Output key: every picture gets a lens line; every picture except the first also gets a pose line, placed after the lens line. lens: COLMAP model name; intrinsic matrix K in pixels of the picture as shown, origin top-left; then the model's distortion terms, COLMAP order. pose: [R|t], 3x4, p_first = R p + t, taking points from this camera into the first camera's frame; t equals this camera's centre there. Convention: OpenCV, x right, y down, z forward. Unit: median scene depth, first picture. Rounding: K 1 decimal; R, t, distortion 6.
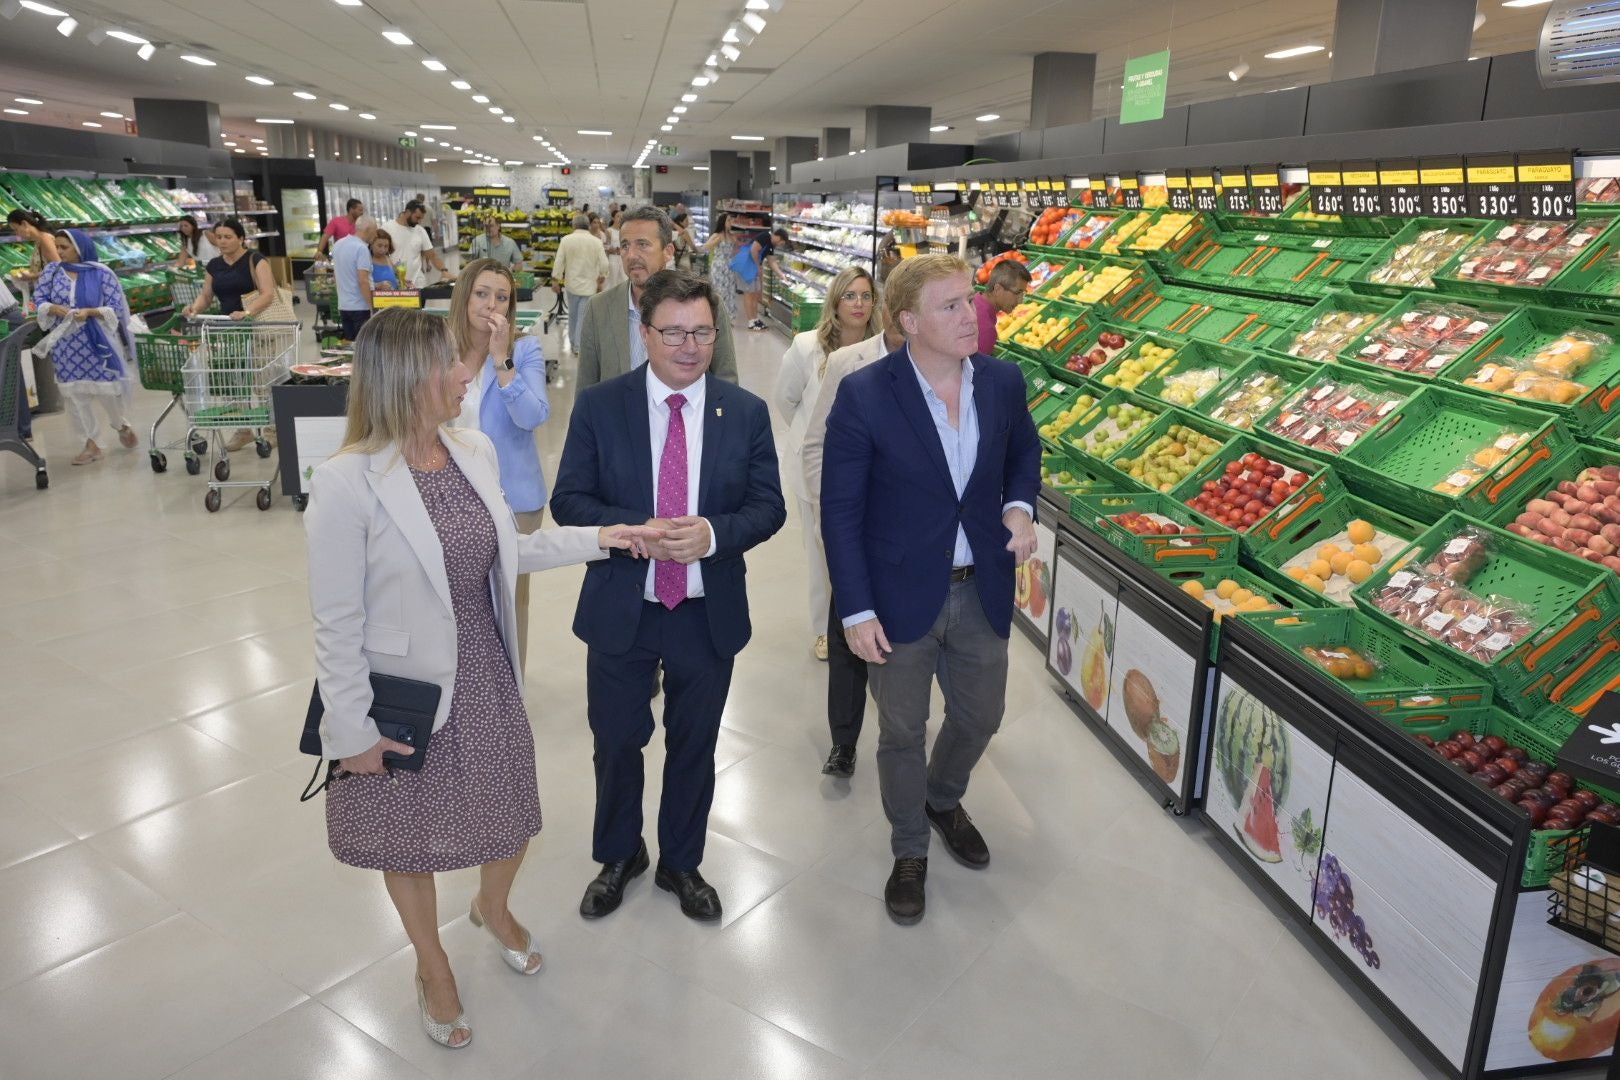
lens RADIAL K [[1177.8, 0, 808.4], [0, 1177.8, 511.3], [0, 0, 1]] dist [0.002066, 0.001220]
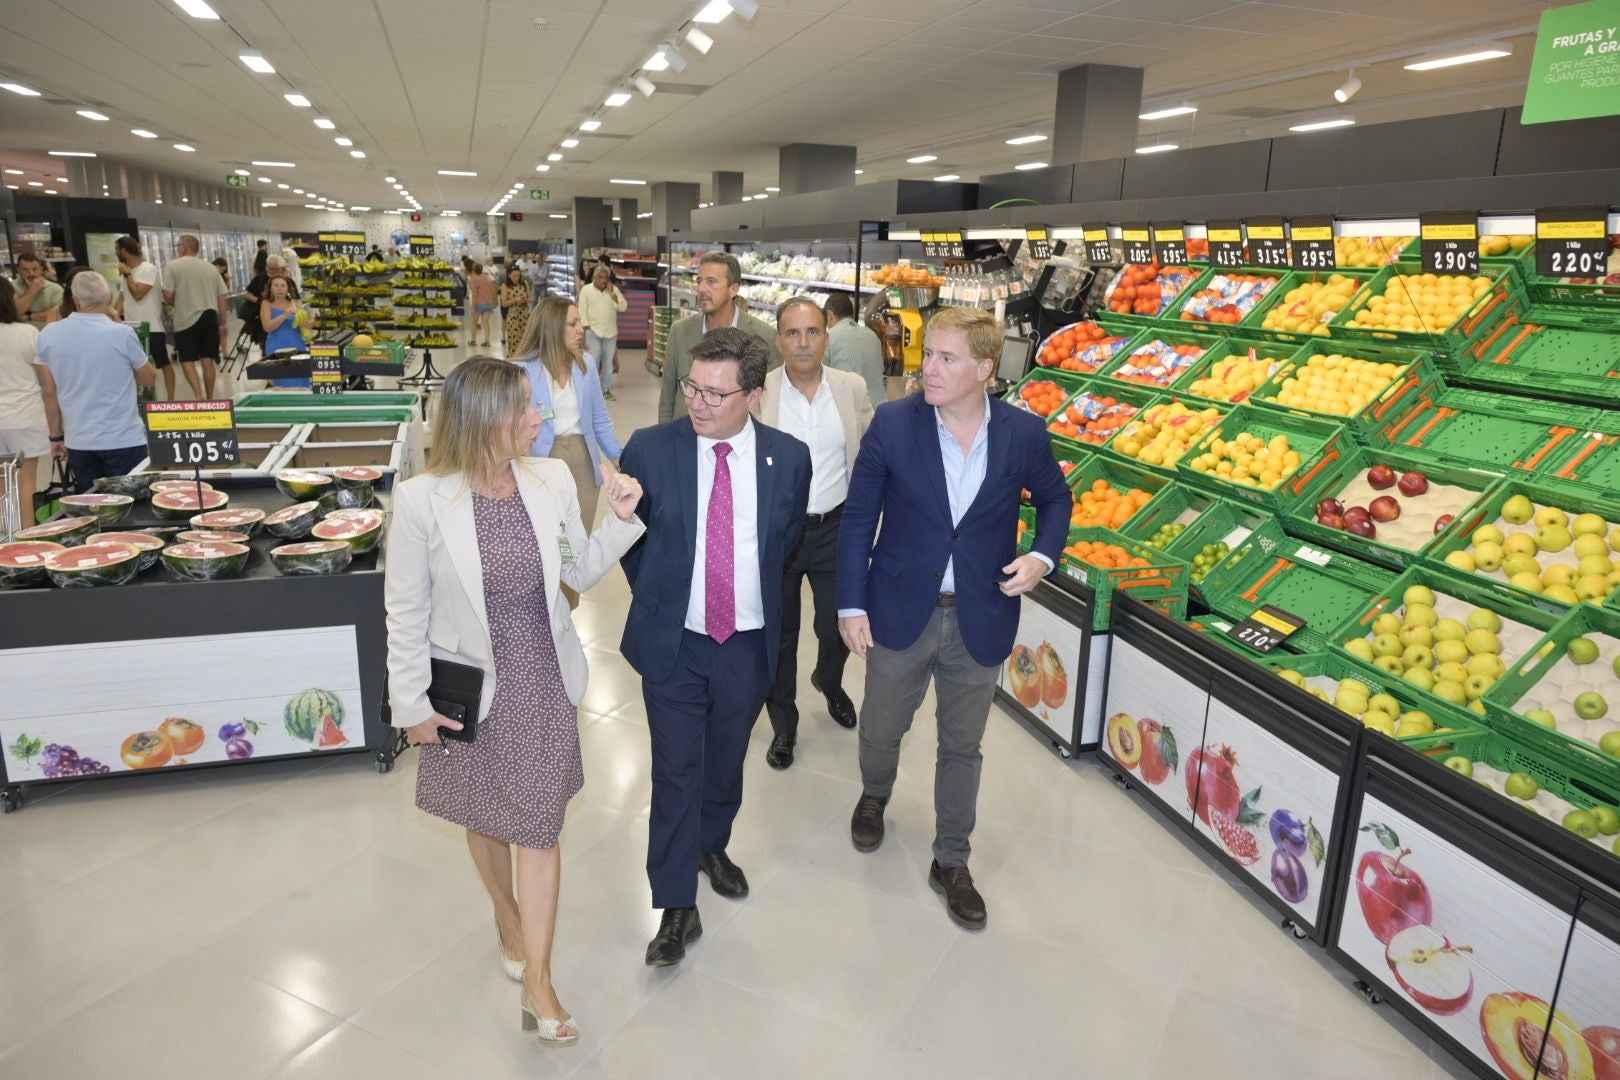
lens RADIAL K [[1077.8, 0, 810.0], [0, 1077.8, 540.0], [0, 0, 1]] dist [0.000906, -0.008124]
pose [[0.989165, -0.031464, 0.143396, -0.051082], [0.030708, 0.999500, 0.007483, -0.047159], [-0.143560, -0.002999, 0.989637, 0.176712]]
